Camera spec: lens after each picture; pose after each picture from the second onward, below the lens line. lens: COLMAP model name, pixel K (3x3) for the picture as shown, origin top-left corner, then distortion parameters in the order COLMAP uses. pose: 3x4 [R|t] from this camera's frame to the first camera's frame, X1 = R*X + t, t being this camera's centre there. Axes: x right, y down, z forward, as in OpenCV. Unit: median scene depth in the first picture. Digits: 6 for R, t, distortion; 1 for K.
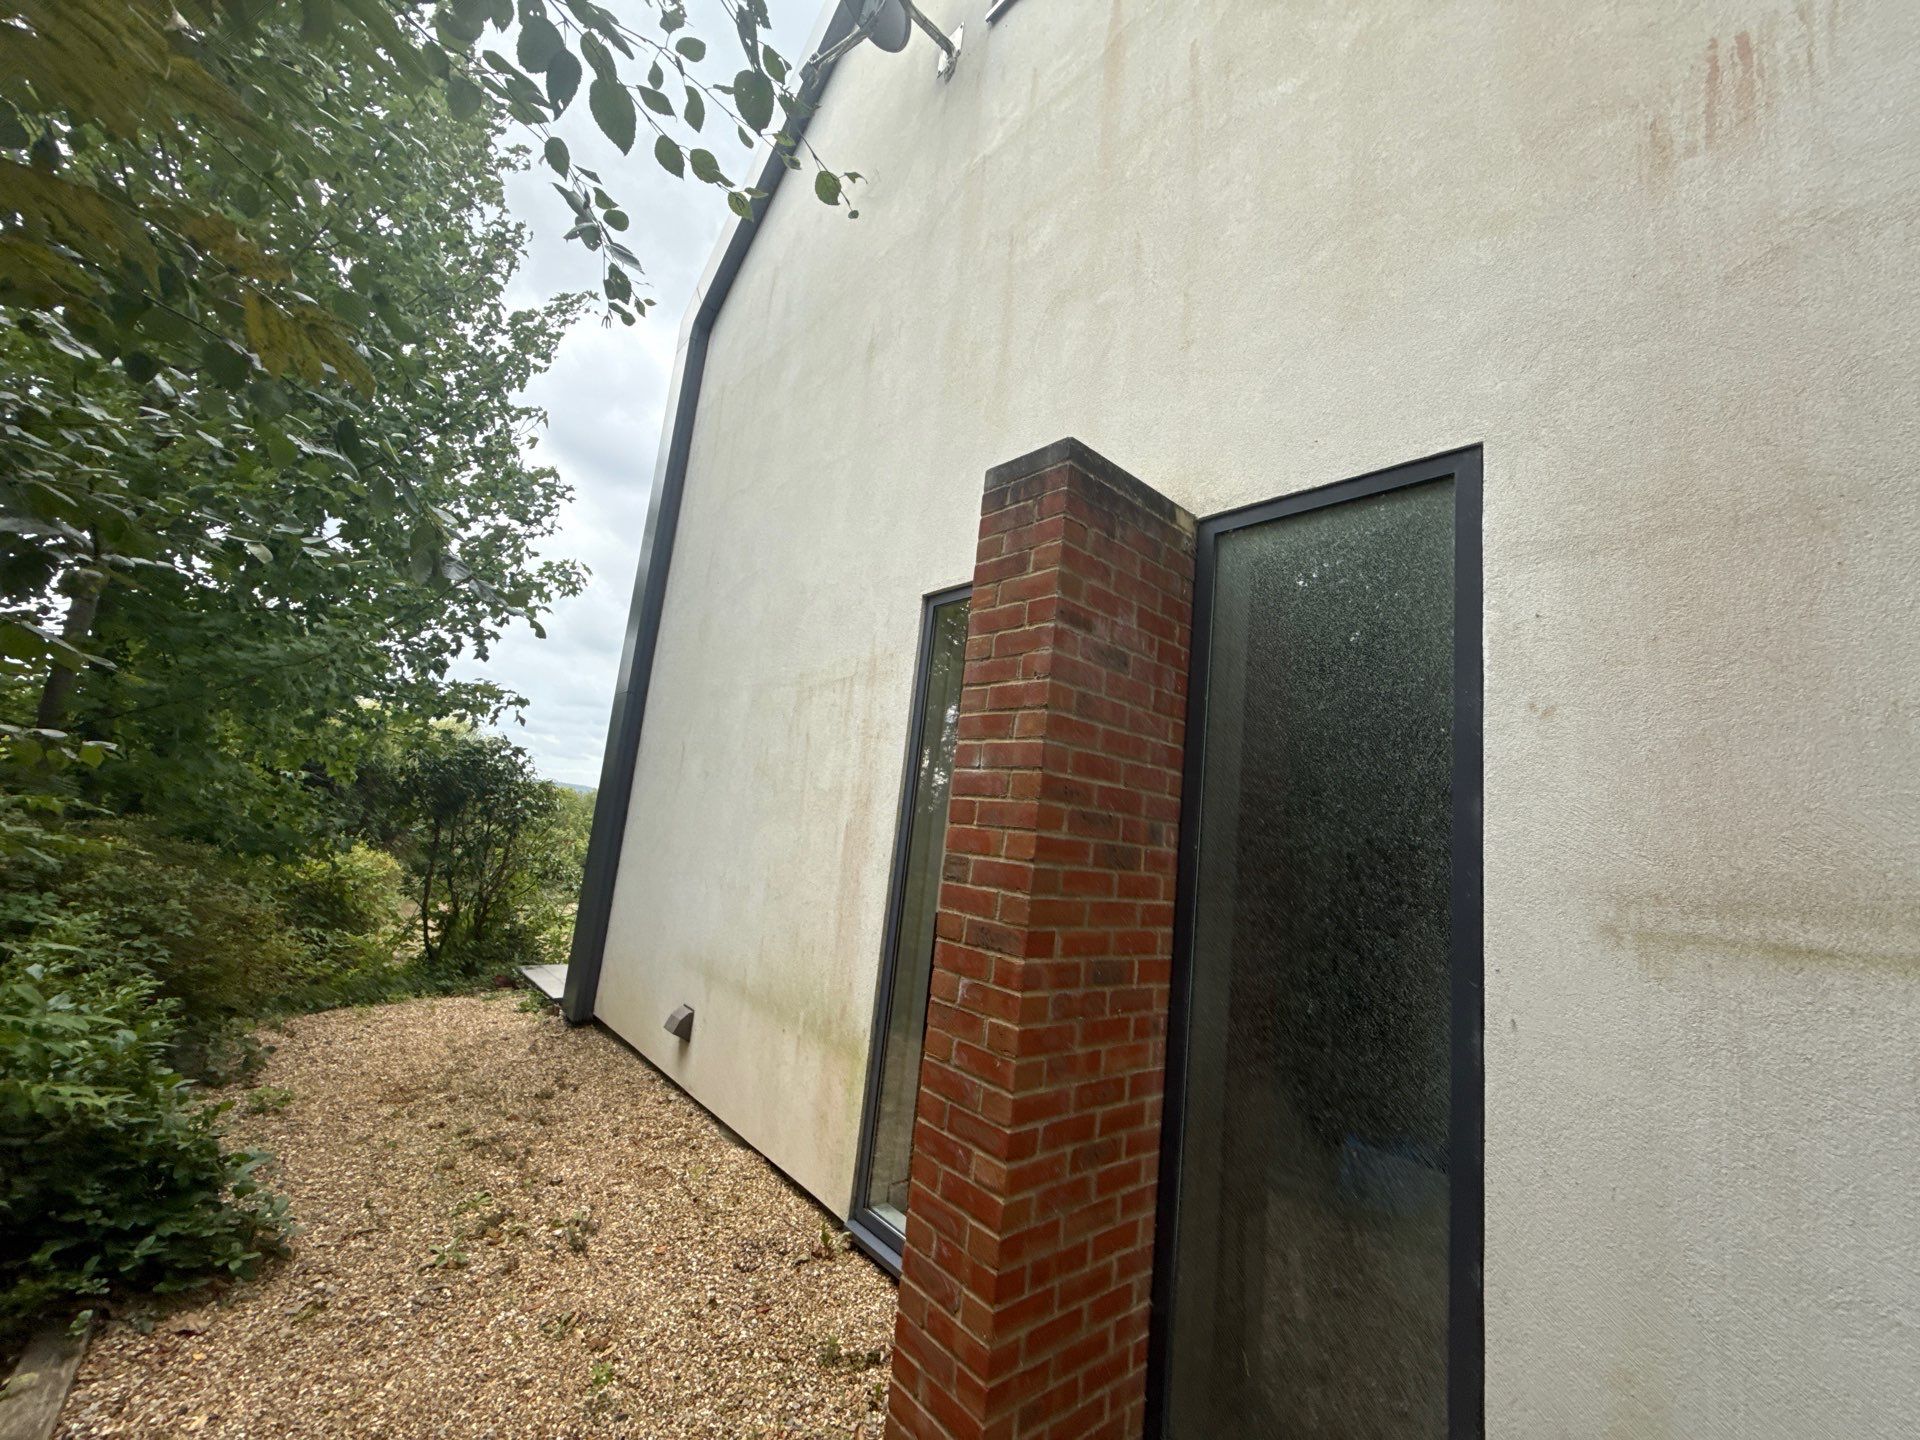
lens RADIAL K [[745.3, 0, 977.3], [0, 745.3, 723.7], [0, 0, 1]] dist [-0.006499, 0.001081]
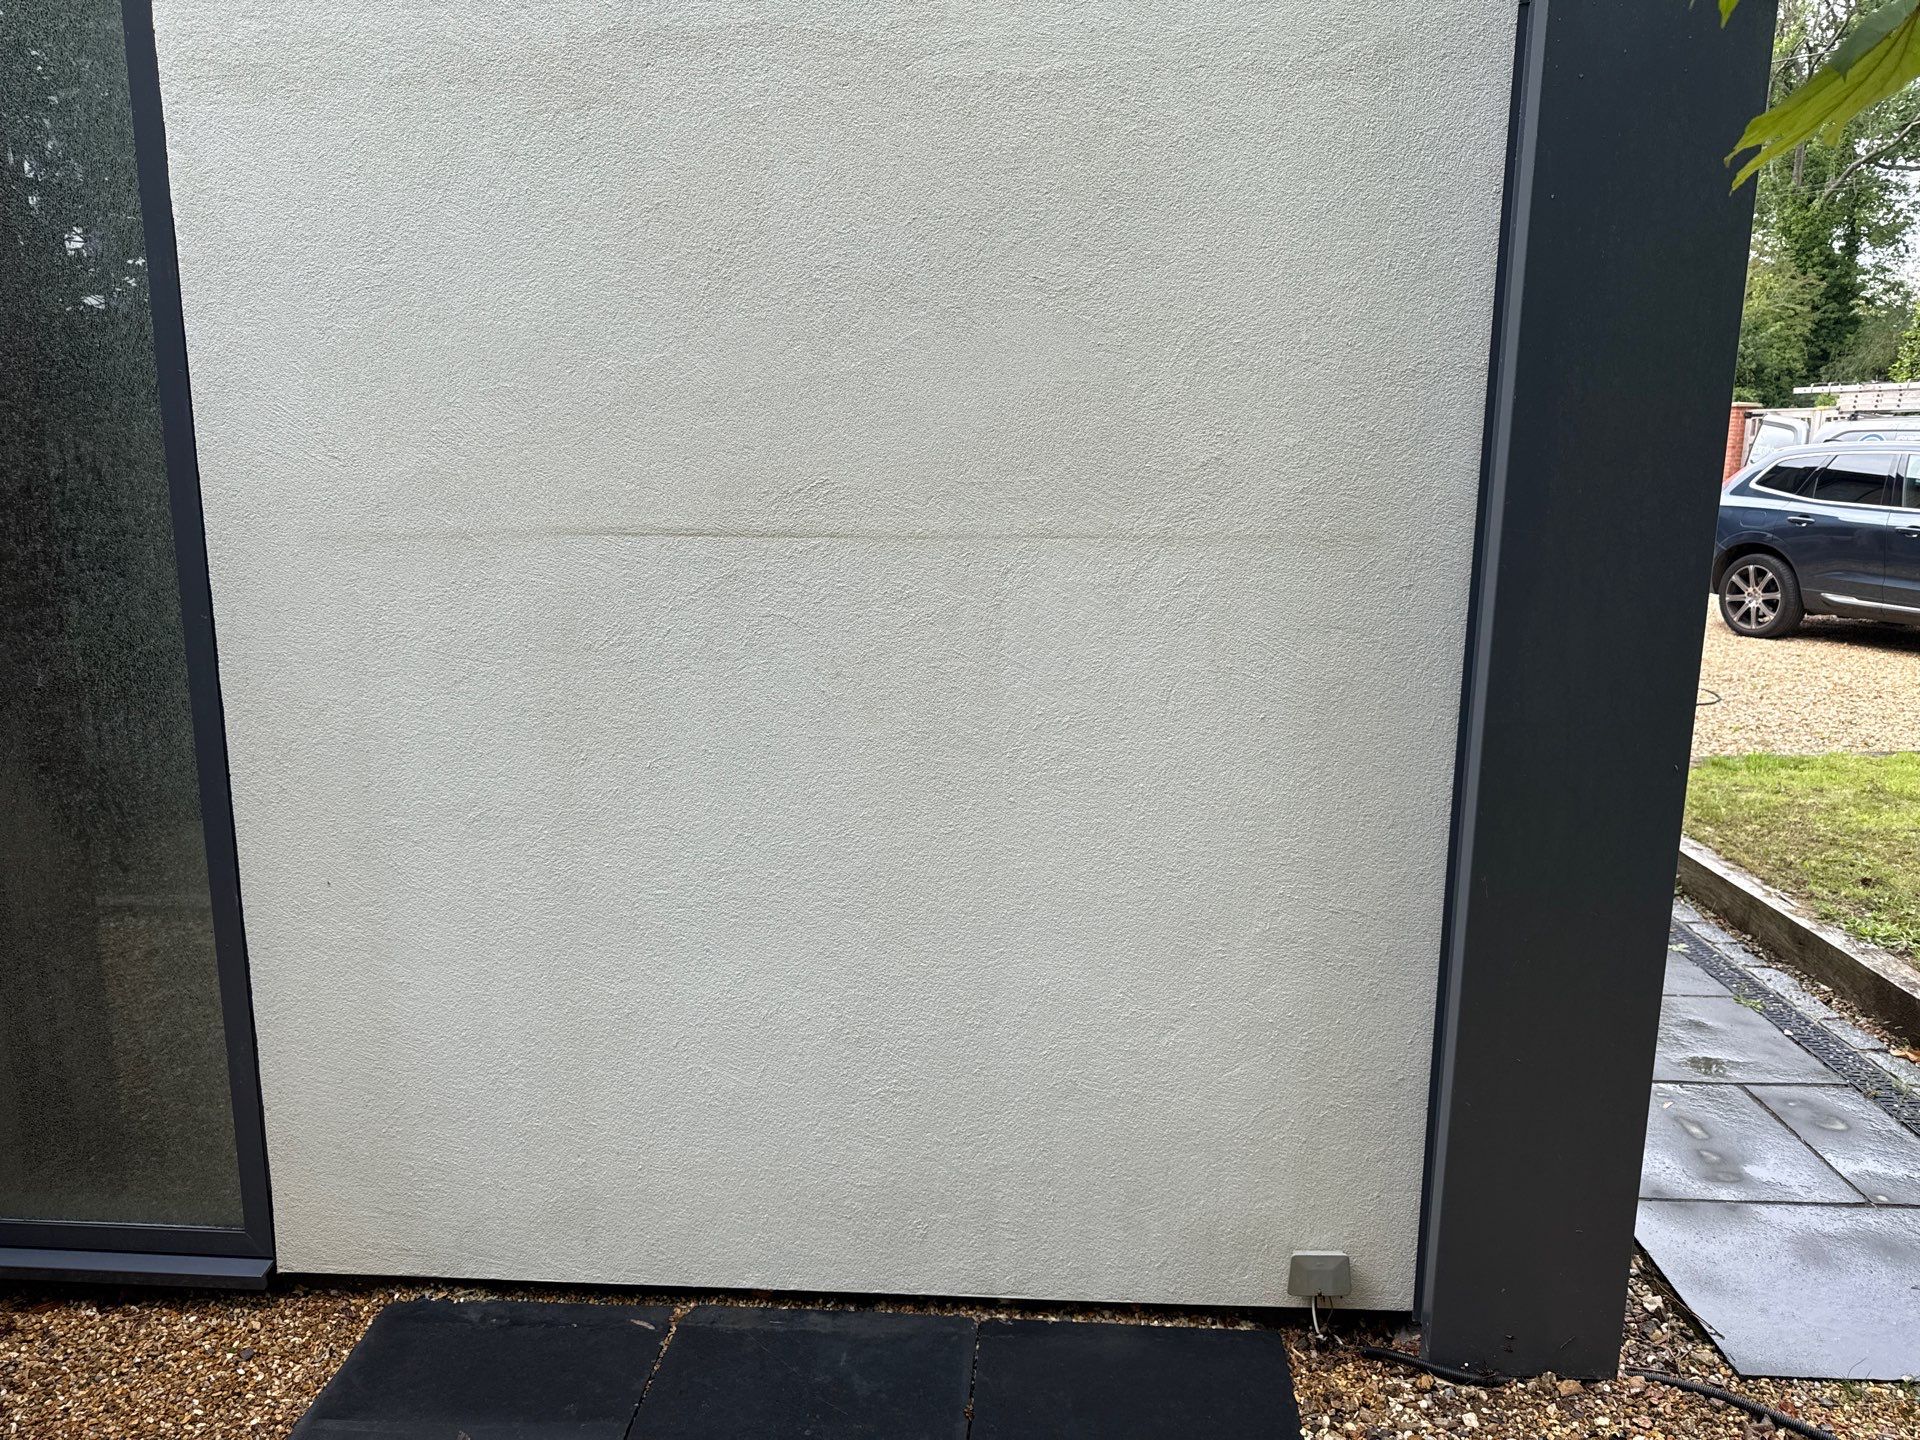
lens RADIAL K [[1339.4, 0, 986.3], [0, 1339.4, 713.7], [0, 0, 1]] dist [0.029315, -0.036817]
pose [[0.702628, -0.228977, 0.673708, 0.177216], [-0.045215, 0.930527, 0.363420, -0.132578], [-0.710119, -0.285811, 0.643461, -0.582198]]
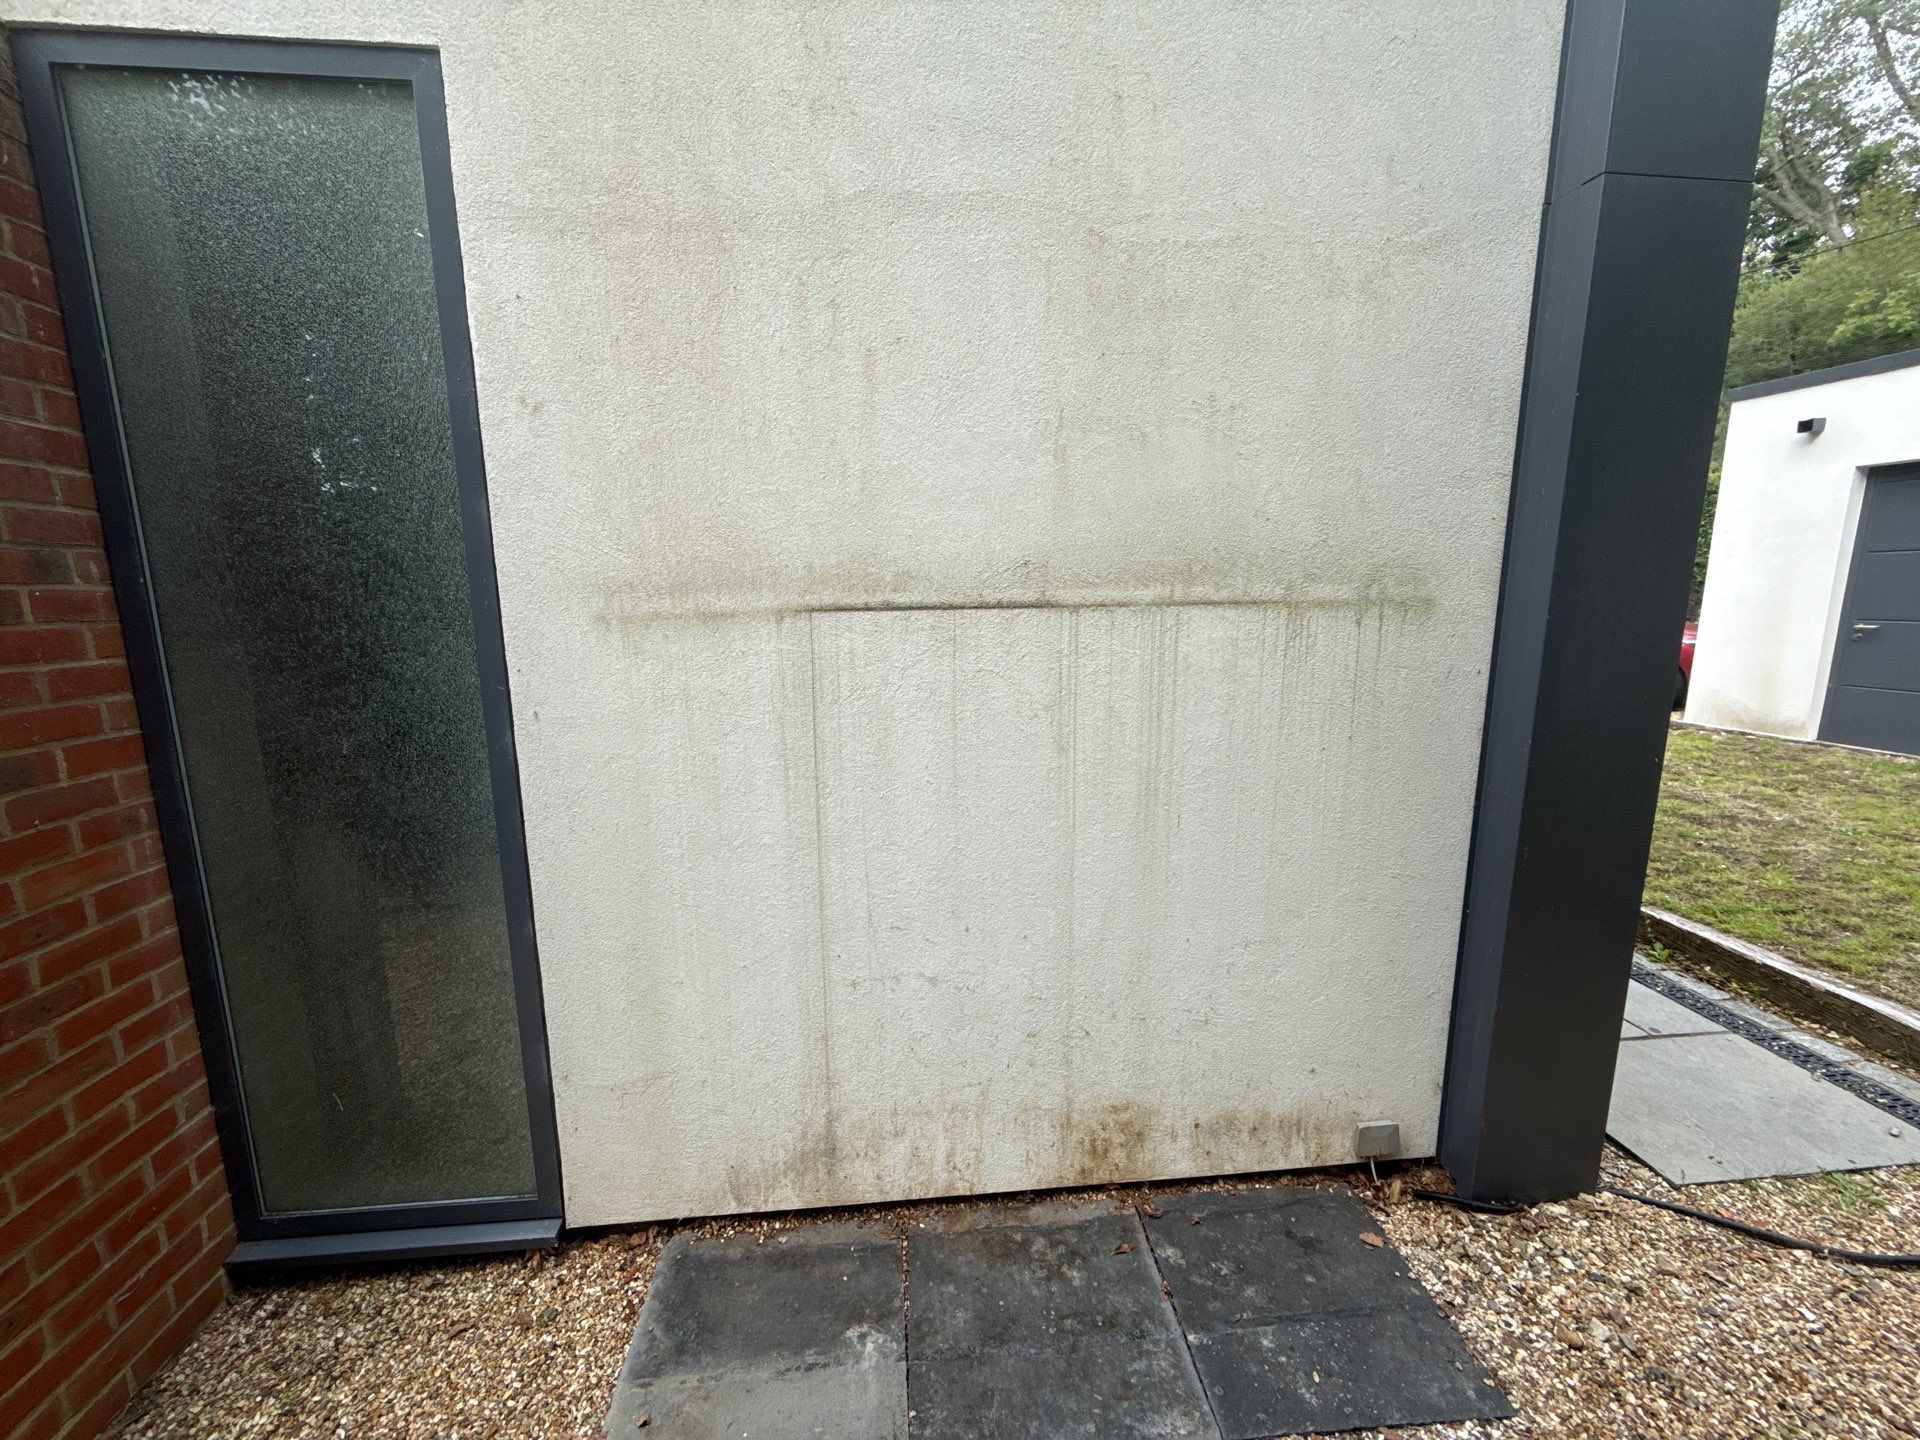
lens RADIAL K [[745.3, 0, 958.9], [0, 745.3, 712.9], [0, 0, 1]] dist [-0.006499, 0.001081]
pose [[0.598321, -0.237989, 0.765097, 0.205098], [-0.053595, 0.940846, 0.334569, 0.004133], [-0.799462, -0.241185, 0.550173, -0.067606]]
